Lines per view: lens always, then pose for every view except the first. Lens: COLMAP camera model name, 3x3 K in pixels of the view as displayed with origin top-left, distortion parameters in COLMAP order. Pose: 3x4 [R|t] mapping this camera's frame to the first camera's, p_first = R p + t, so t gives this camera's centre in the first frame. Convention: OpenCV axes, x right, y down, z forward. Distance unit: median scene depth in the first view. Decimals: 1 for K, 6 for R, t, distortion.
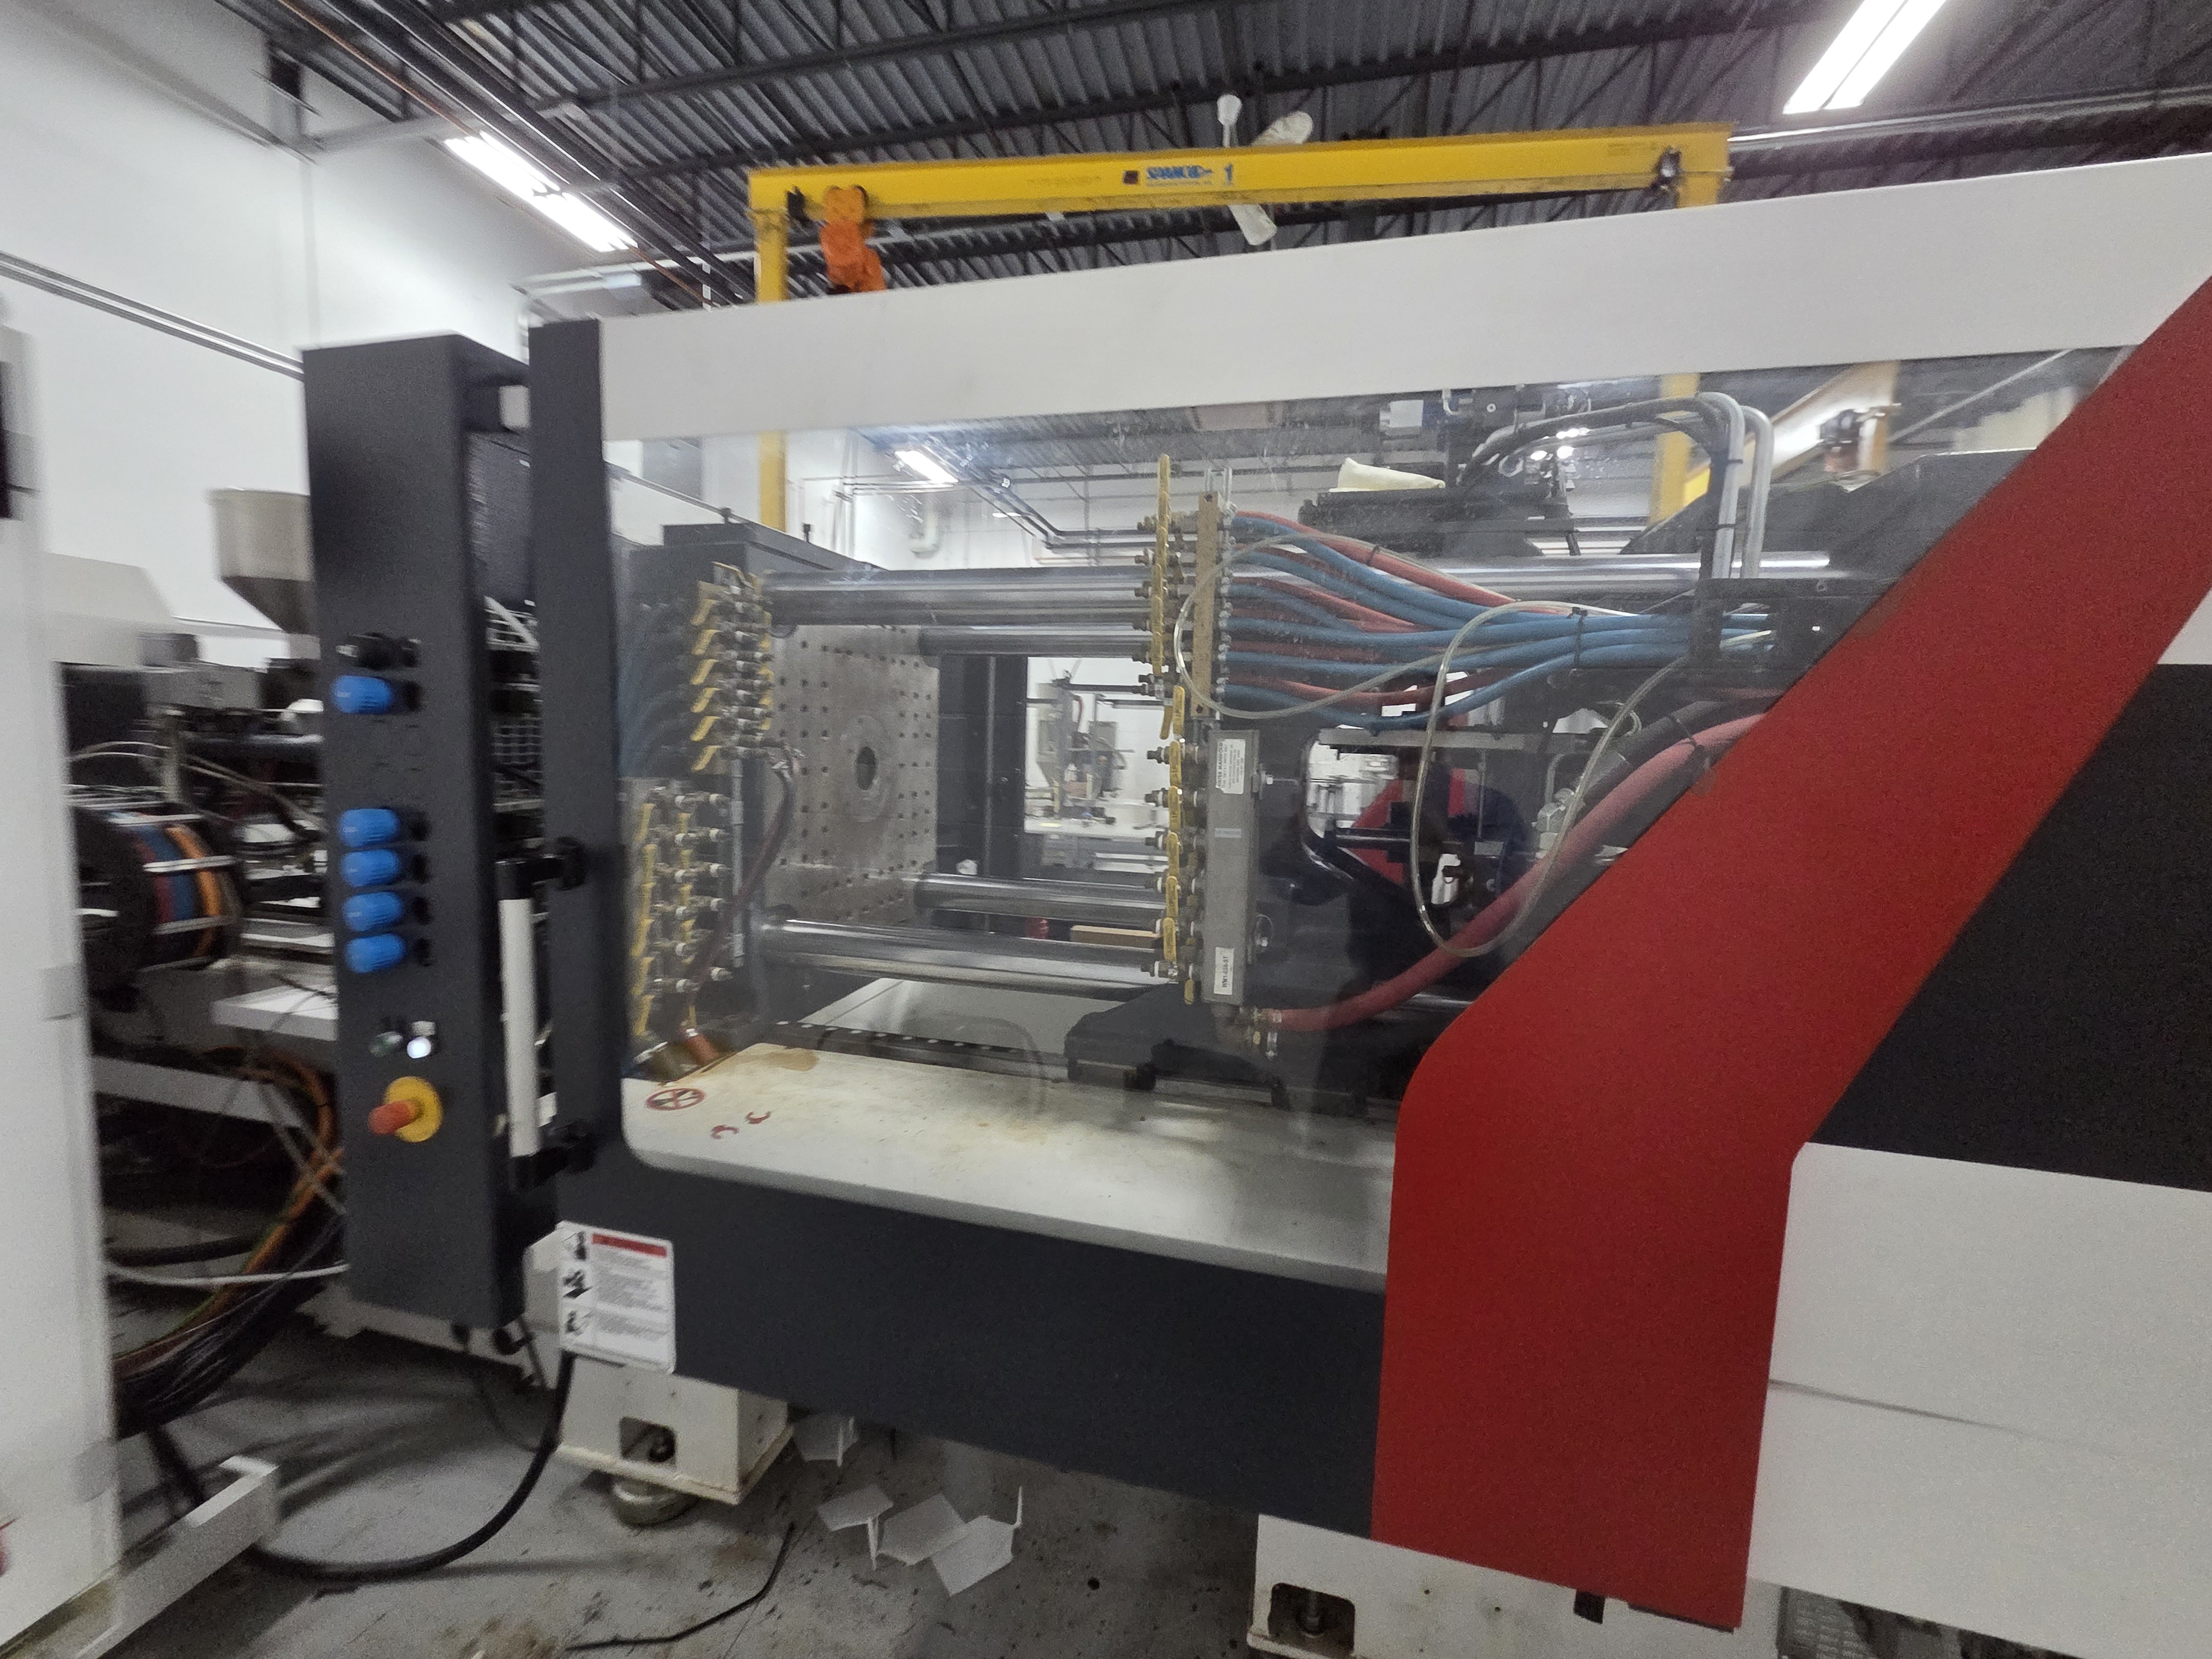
lens RADIAL K [[908.1, 0, 1081.3], [0, 908.1, 829.9], [0, 0, 1]] dist [0.004070, 0.000783]
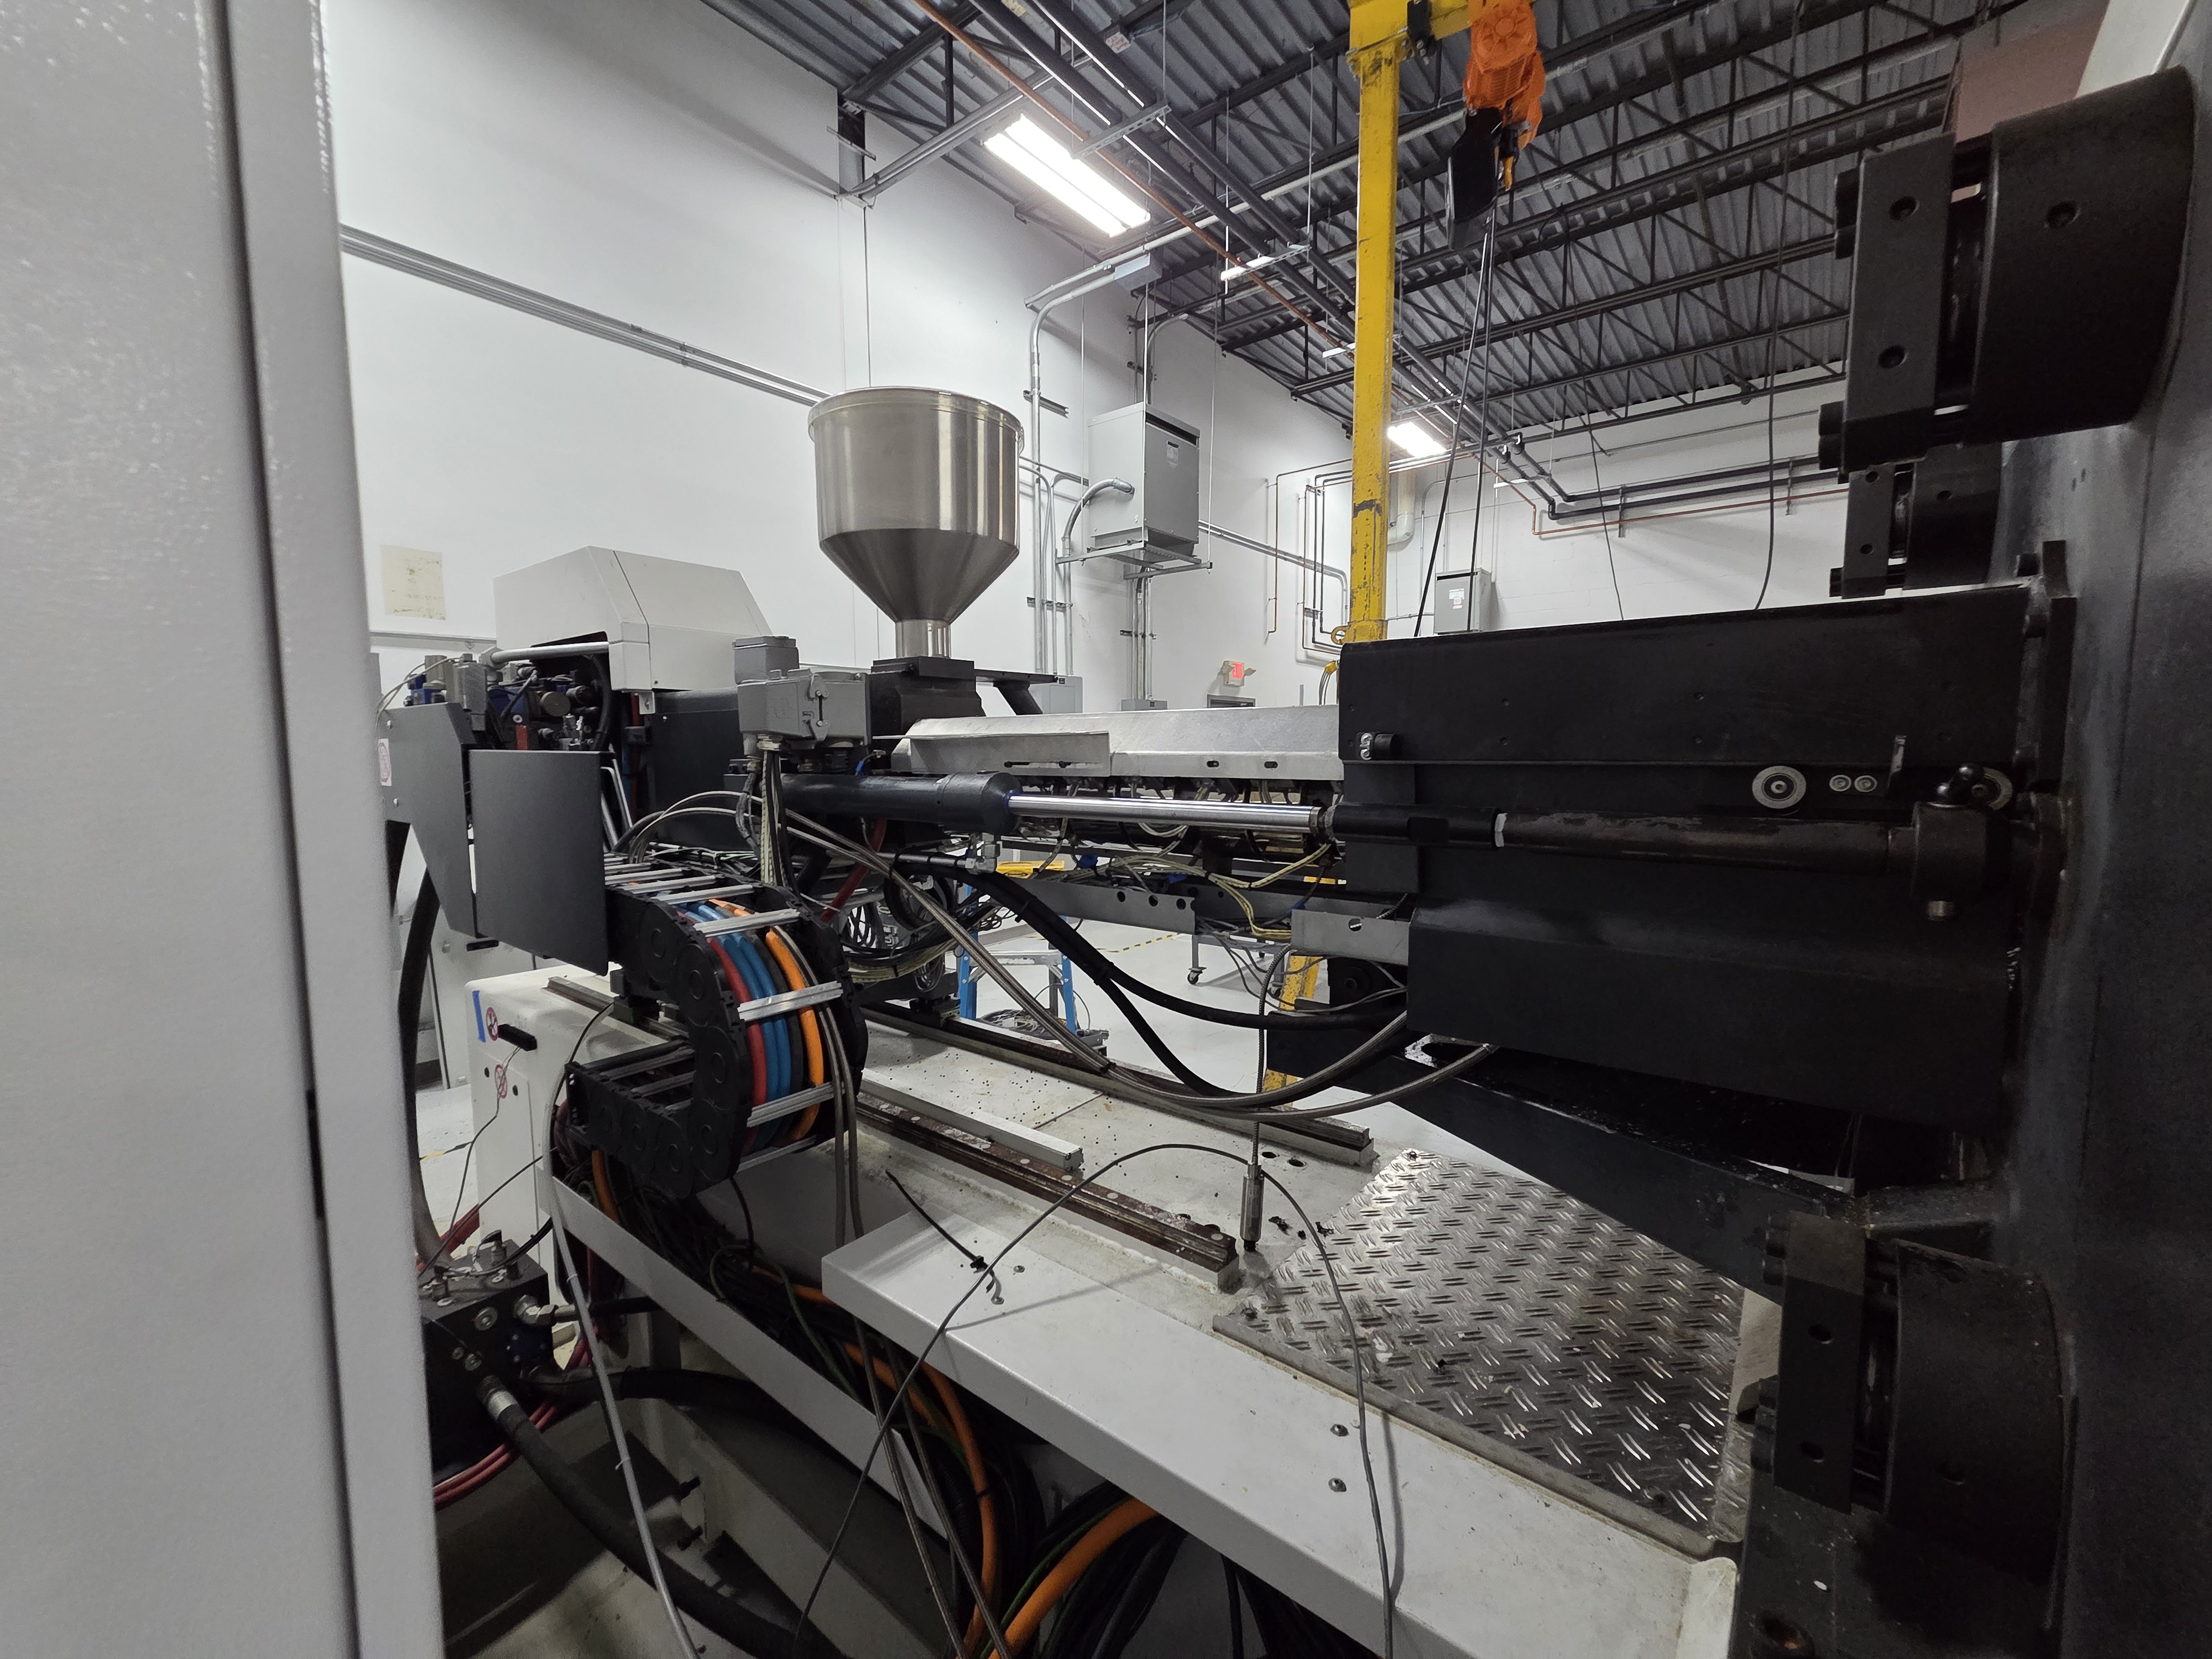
lens RADIAL K [[898.4, 0, 1079.9], [0, 898.4, 829.8], [0, 0, 1]] dist [0.001448, 0.001432]
pose [[0.907454, 0.003135, -0.420139, -0.581958], [-0.010269, 0.999839, -0.014720, -0.068278], [0.420025, 0.017672, 0.907340, 0.567812]]
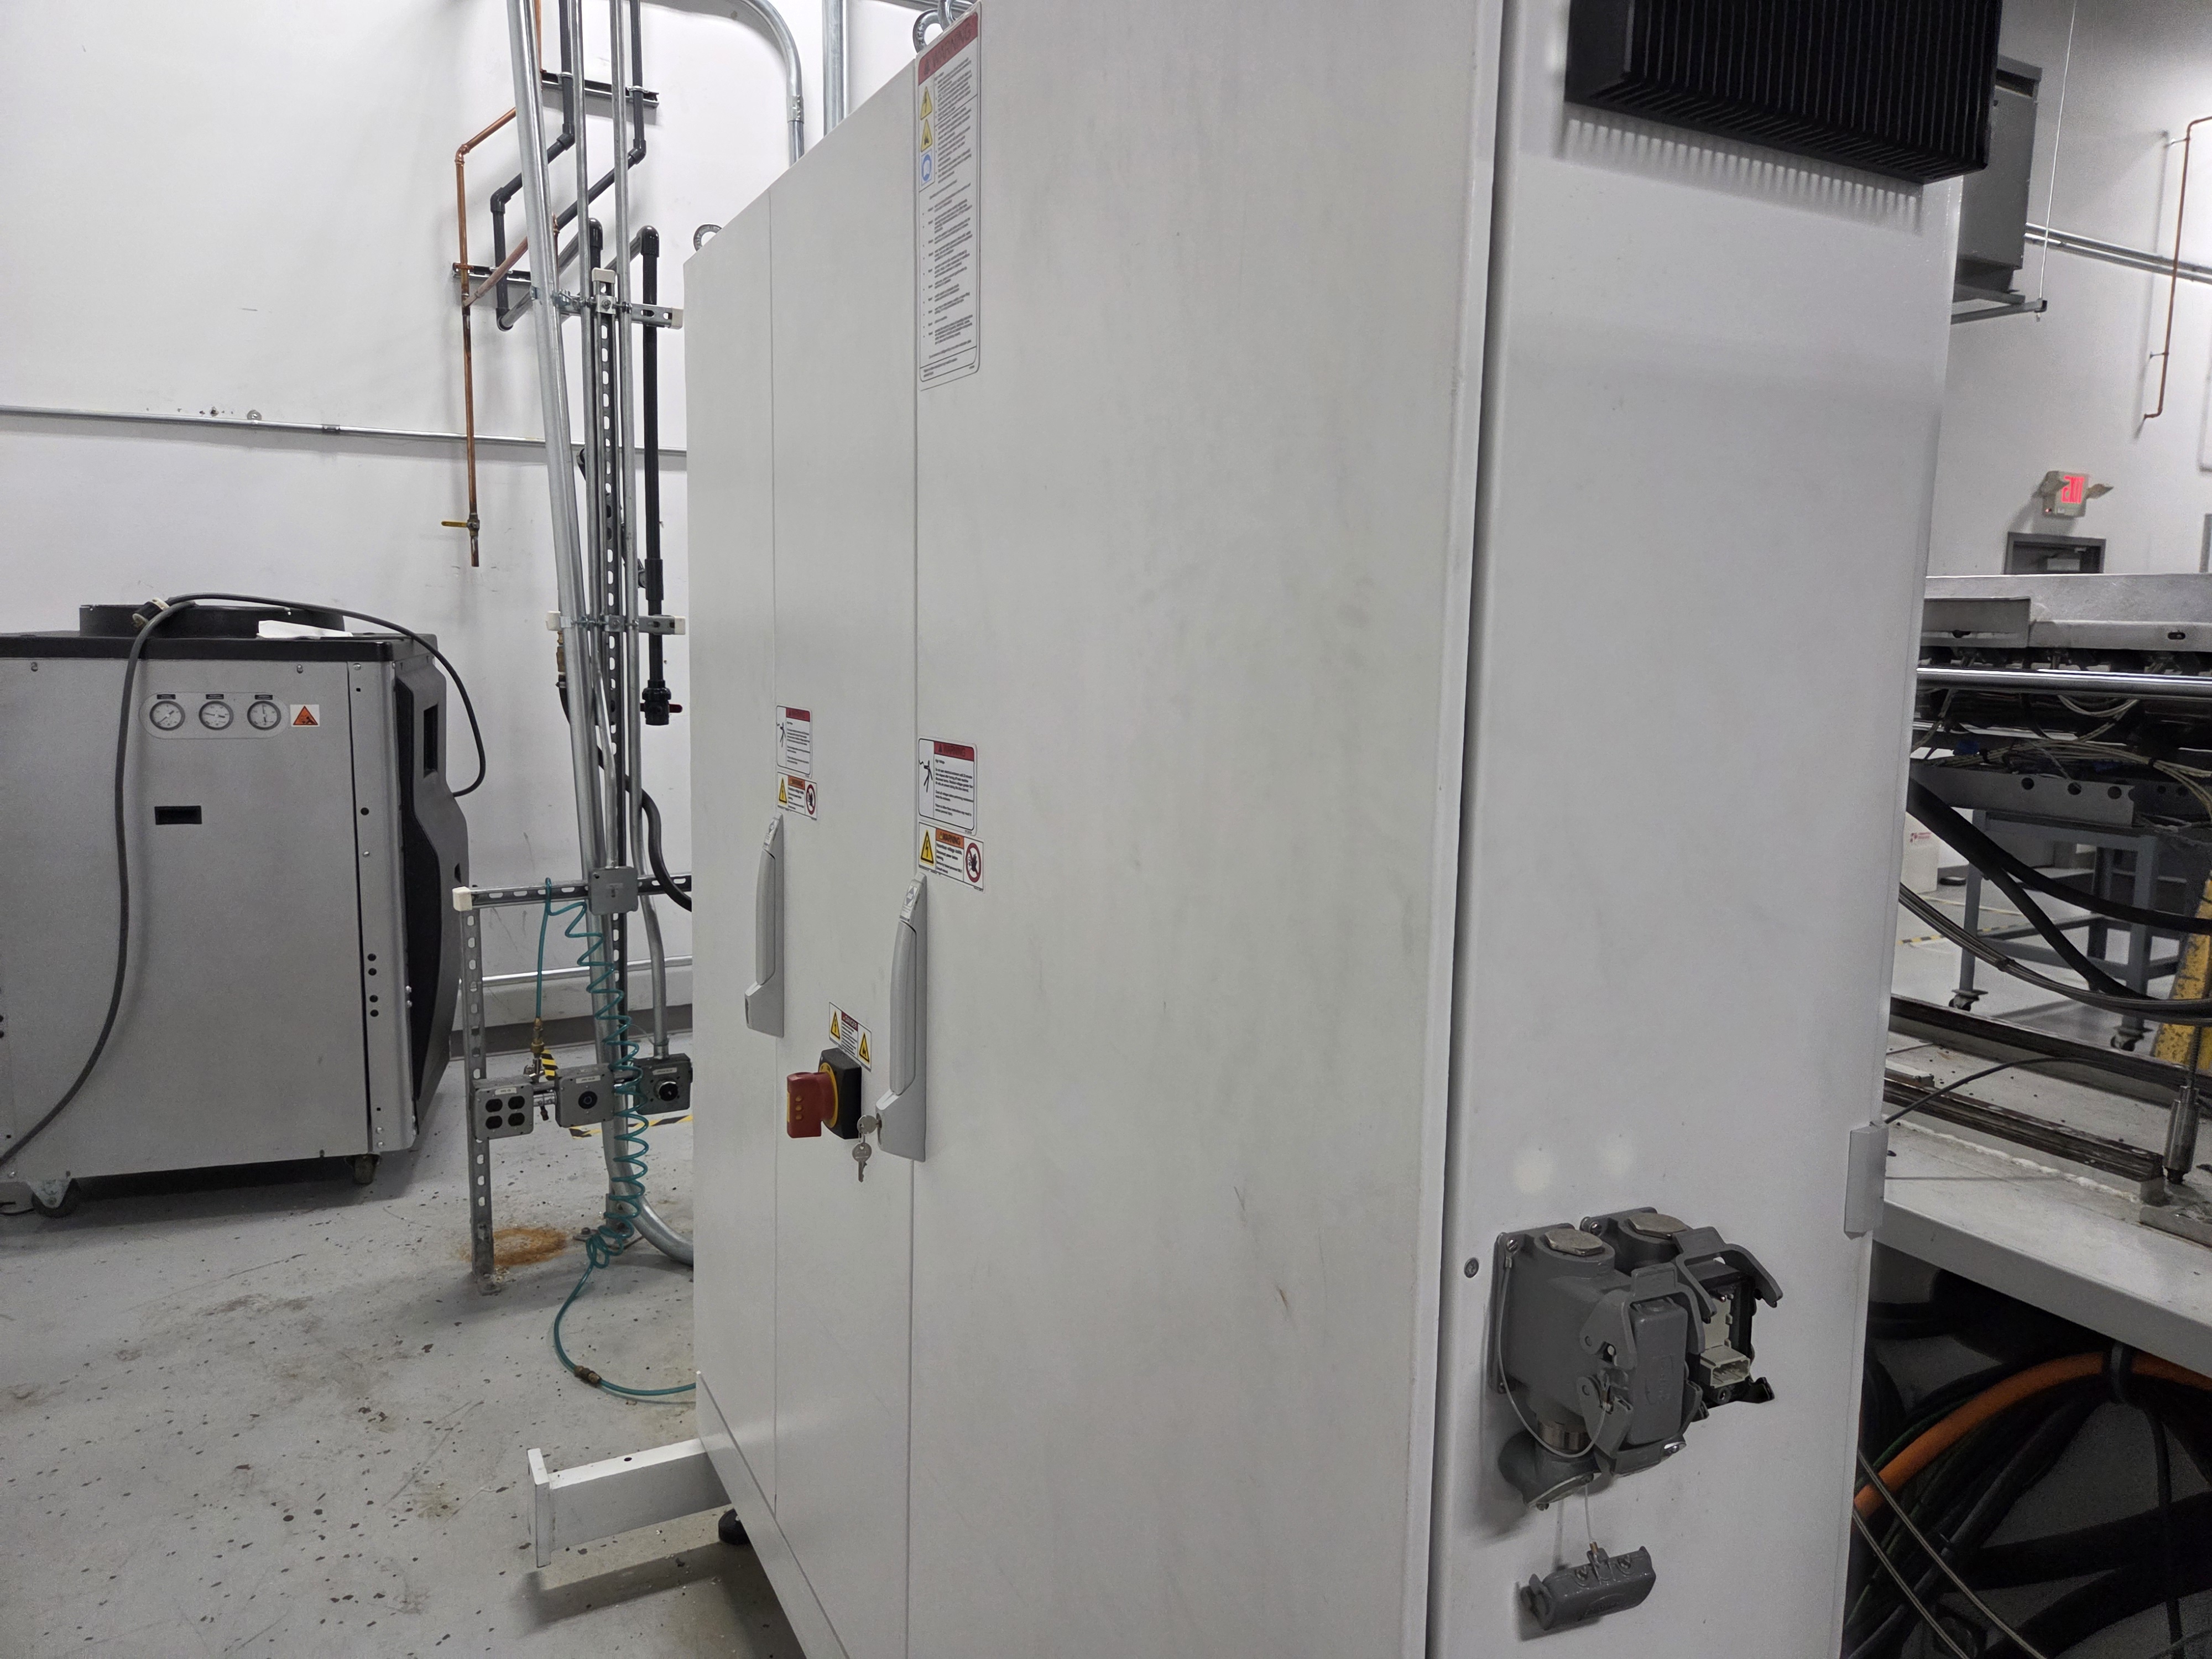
lens RADIAL K [[1466.8, 0, 1110.6], [0, 1466.8, 802.7], [0, 0, 1]] dist [0.047563, -0.037559]
pose [[0.688531, 0.073372, -0.721486, -0.545741], [-0.069615, 0.996961, 0.034951, -0.013623], [0.721858, 0.026161, 0.691547, 0.112589]]
